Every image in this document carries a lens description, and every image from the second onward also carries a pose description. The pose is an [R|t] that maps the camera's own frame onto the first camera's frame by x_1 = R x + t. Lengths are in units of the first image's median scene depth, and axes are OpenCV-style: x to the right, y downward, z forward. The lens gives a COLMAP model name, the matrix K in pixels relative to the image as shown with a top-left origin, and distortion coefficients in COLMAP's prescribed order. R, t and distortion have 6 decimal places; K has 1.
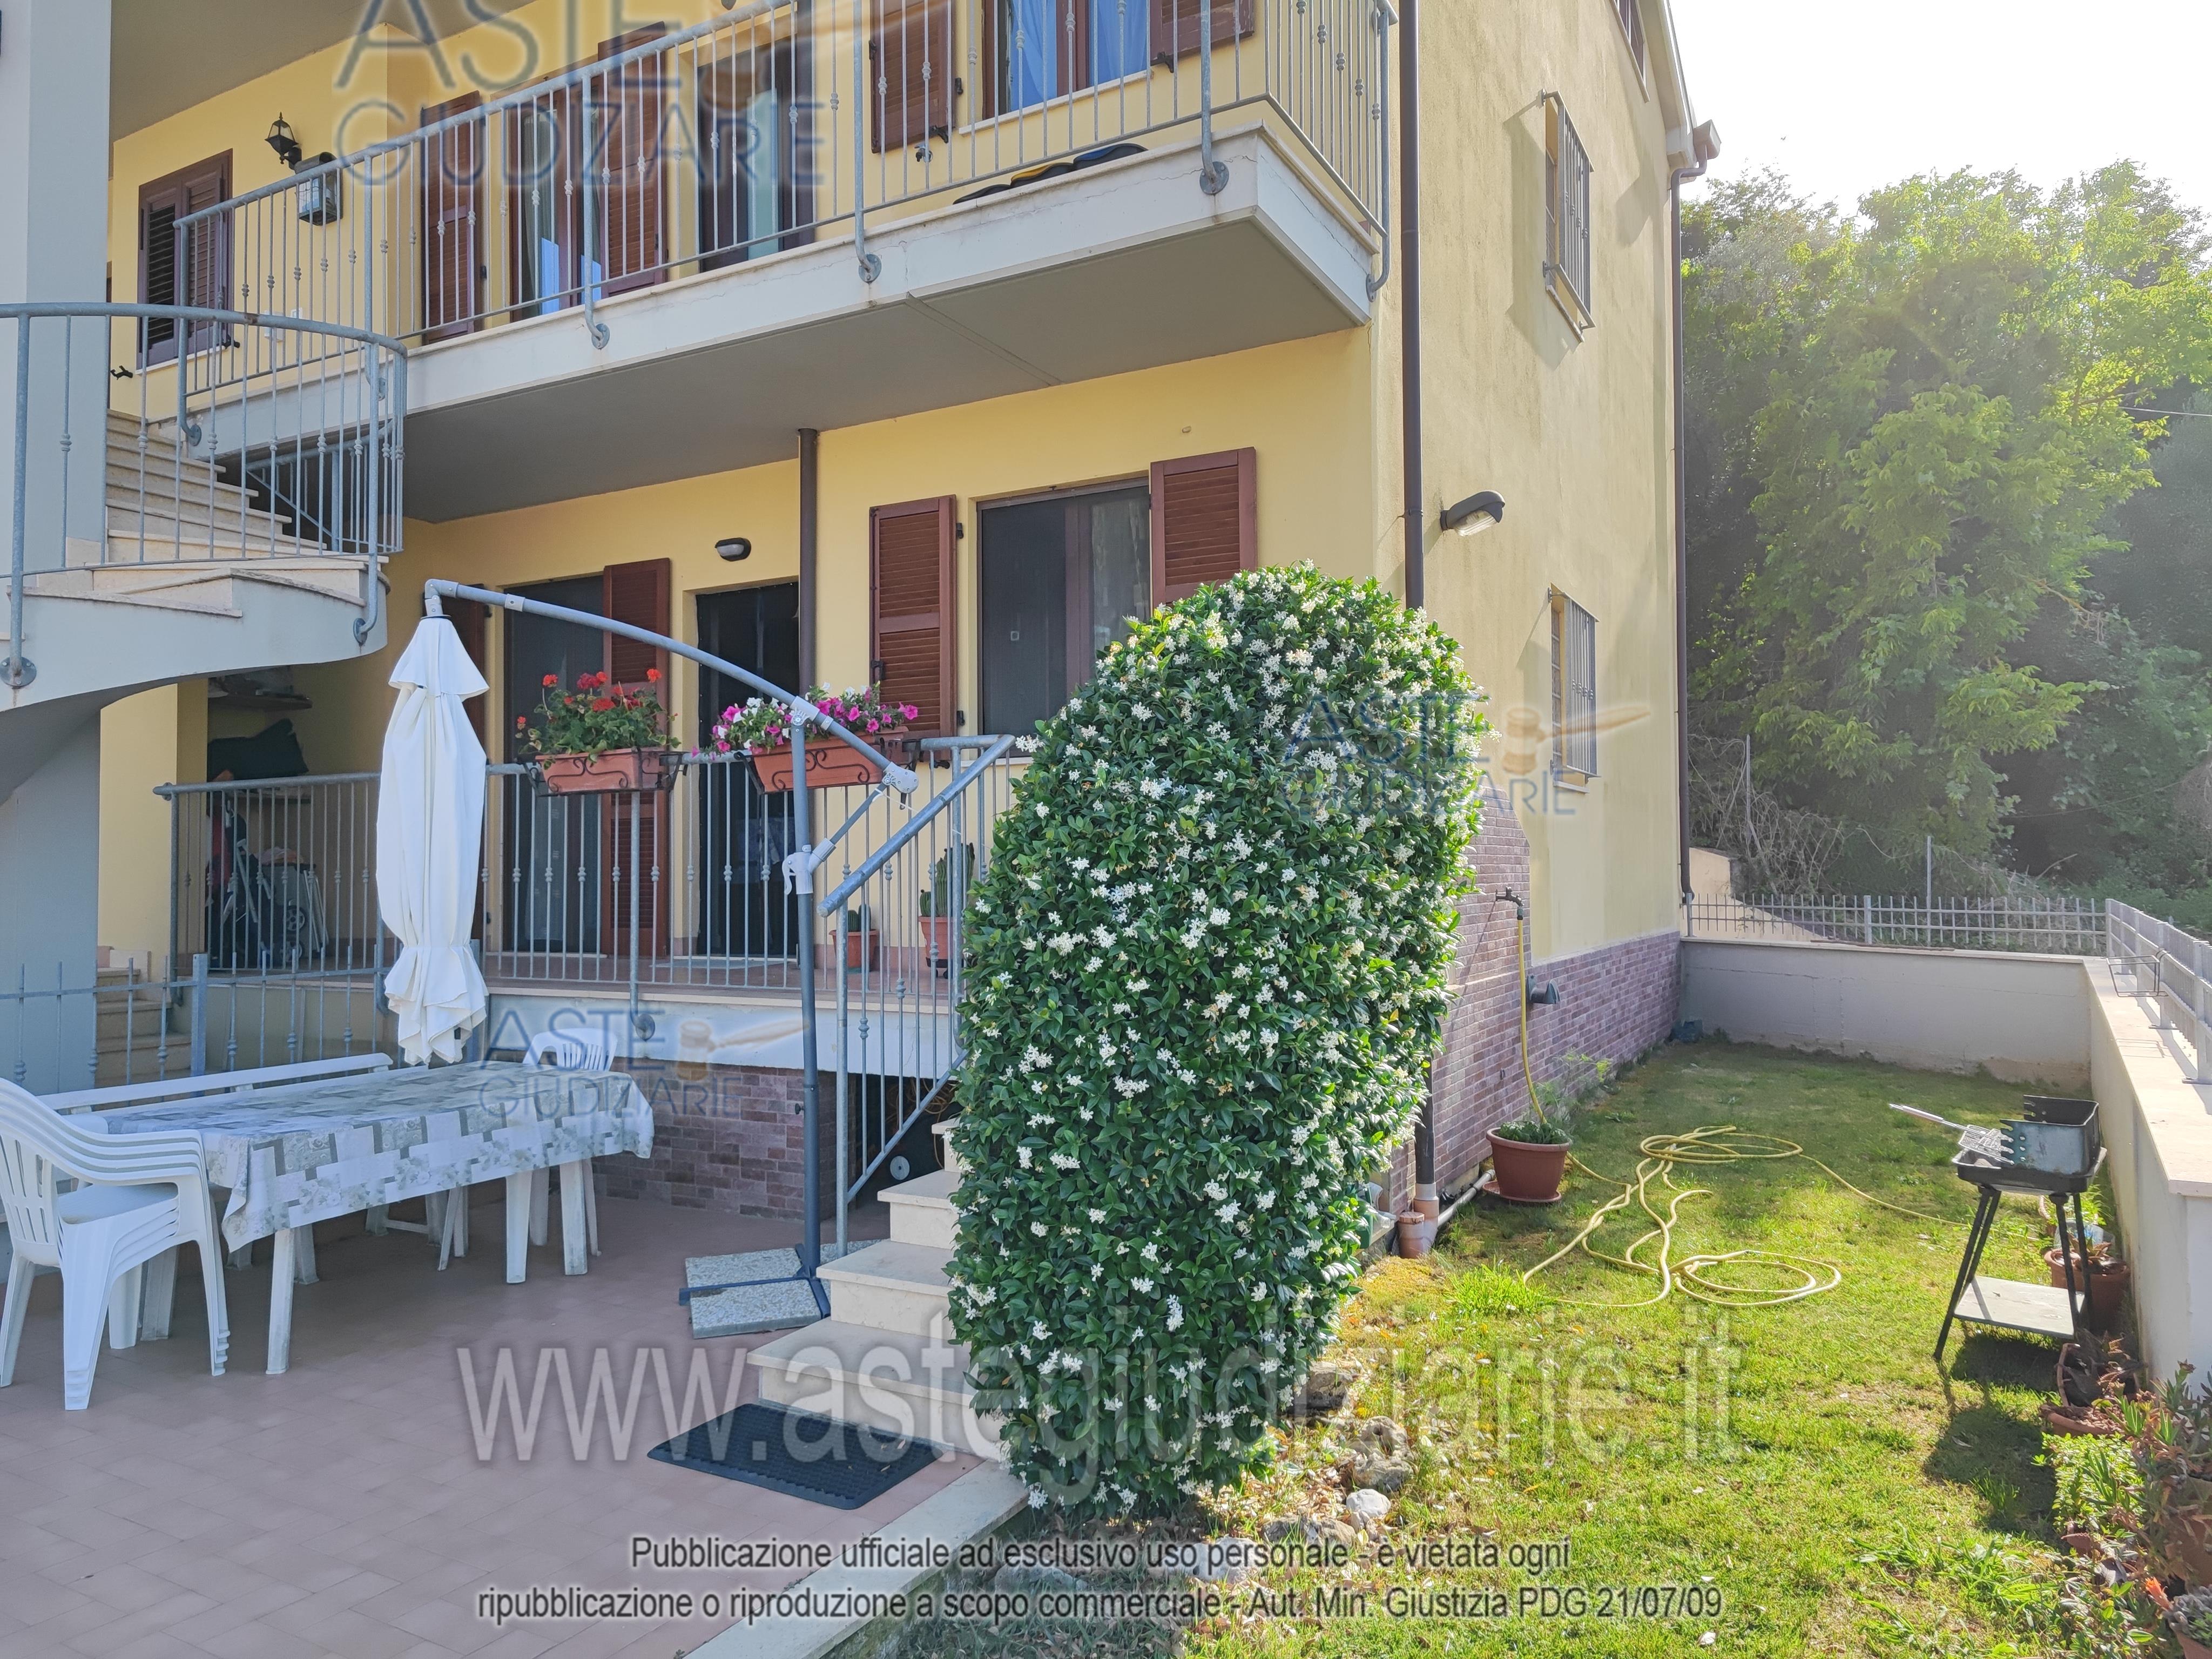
lens RADIAL K [[1457.8, 0, 1106.0], [0, 1457.8, 829.5], [0, 0, 1]] dist [0.037752, -0.000196]
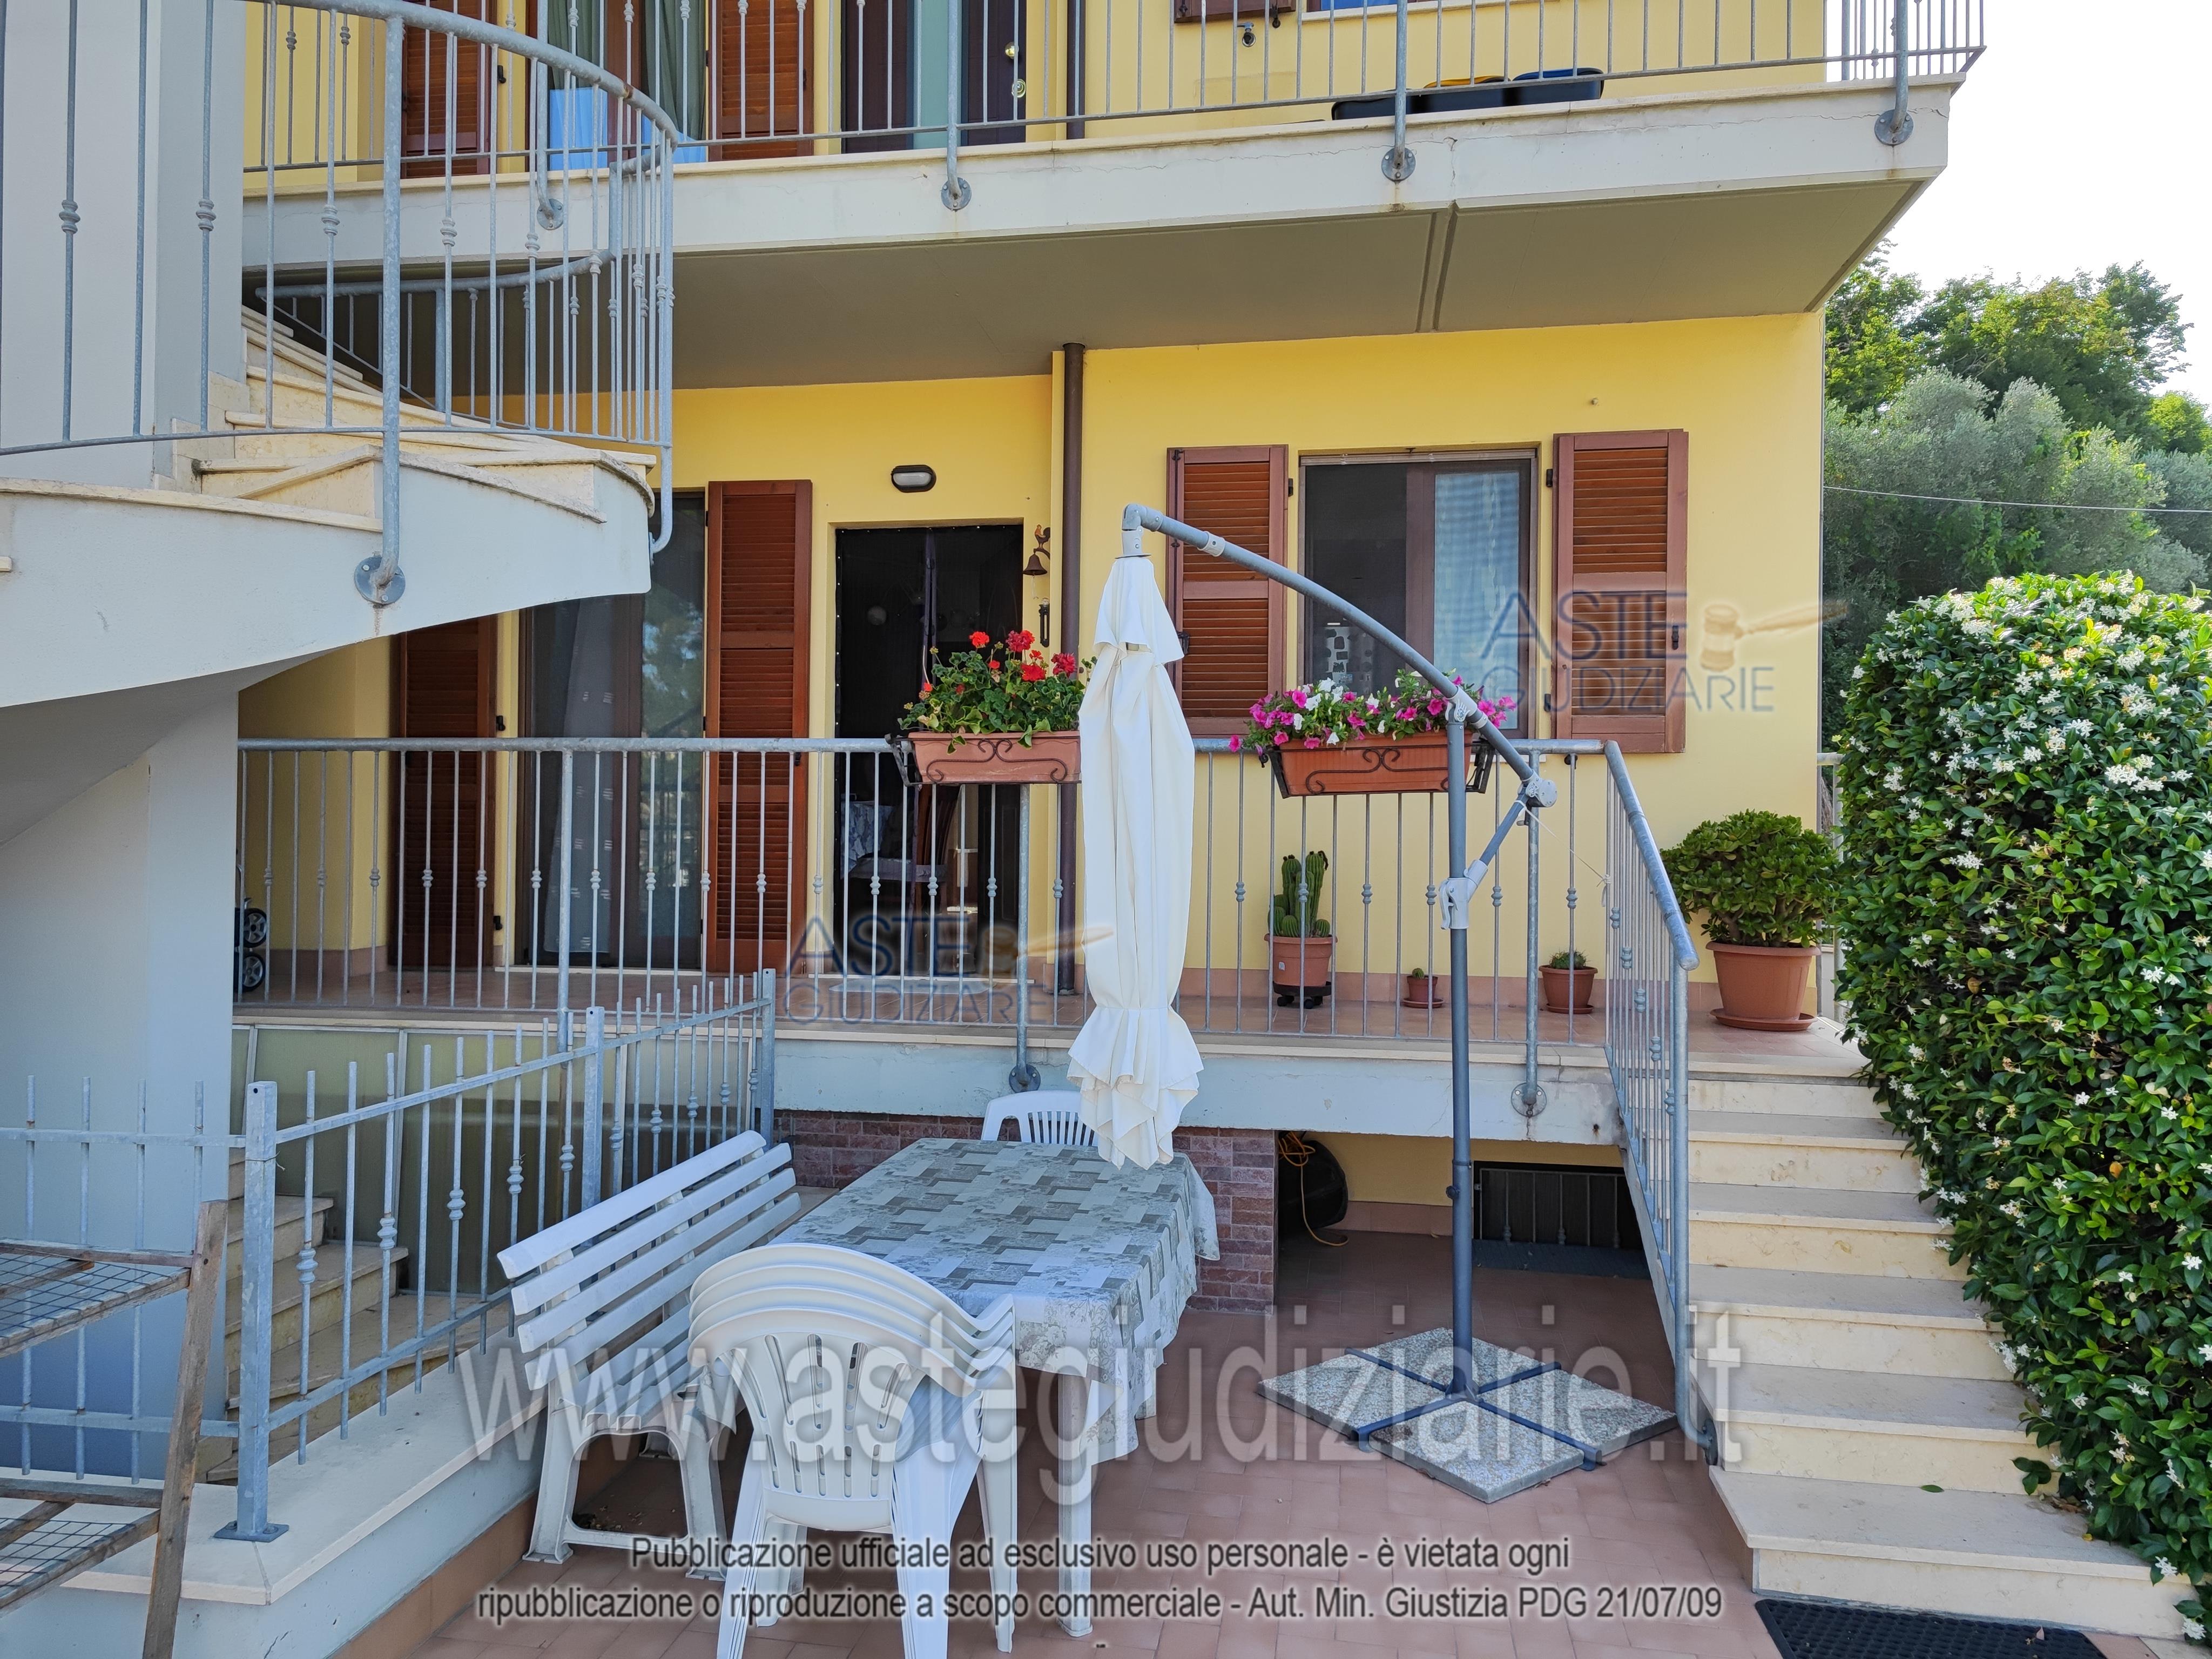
lens RADIAL K [[1457.8, 0, 1106.0], [0, 1457.8, 829.5], [0, 0, 1]] dist [0.037752, -0.000196]
pose [[0.942697, 0.025825, 0.332650, -0.470836], [-0.031129, 0.999459, 0.010624, -0.008409], [-0.332196, -0.020371, 0.942990, 0.213277]]
